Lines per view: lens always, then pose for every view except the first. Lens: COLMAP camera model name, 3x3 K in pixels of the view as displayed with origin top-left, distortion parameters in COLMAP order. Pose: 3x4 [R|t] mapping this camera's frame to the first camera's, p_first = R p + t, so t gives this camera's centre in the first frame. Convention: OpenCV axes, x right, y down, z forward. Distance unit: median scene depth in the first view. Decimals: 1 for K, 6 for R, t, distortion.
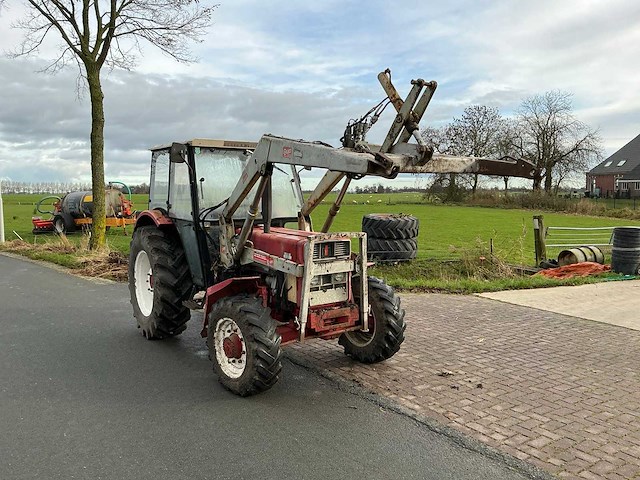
lens RADIAL K [[529.1, 0, 318.7], [0, 529.1, 238.9], [0, 0, 1]] dist [0.090502, -0.176030]
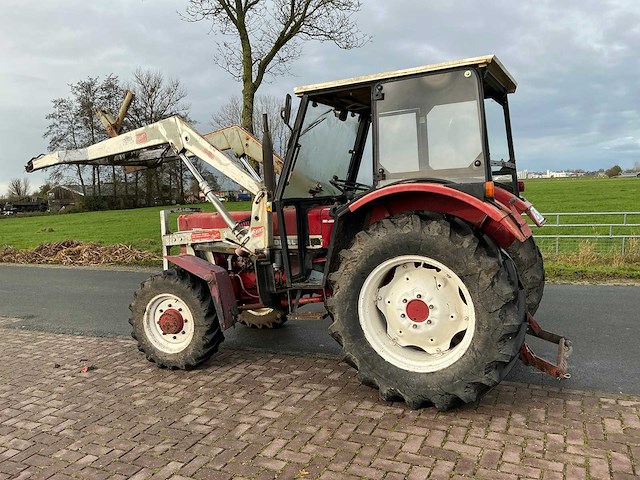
lens RADIAL K [[529.1, 0, 318.9], [0, 529.1, 241.3], [0, 0, 1]] dist [0.090502, -0.176030]
pose [[-0.869822, 0.090449, -0.485004, 0.164175], [0.005585, 0.984793, 0.173640, -0.067369], [0.493334, 0.148327, -0.857100, 1.010406]]
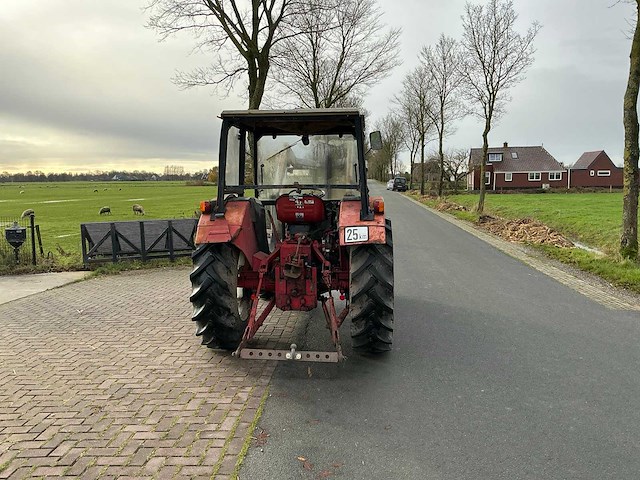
lens RADIAL K [[529.1, 0, 323.1], [0, 529.1, 239.8], [0, 0, 1]] dist [0.090502, -0.176030]
pose [[-0.781414, -0.056776, 0.621425, -0.490003], [0.068870, 0.981922, 0.176314, -0.089029], [-0.620201, 0.180572, -0.763377, 1.084697]]
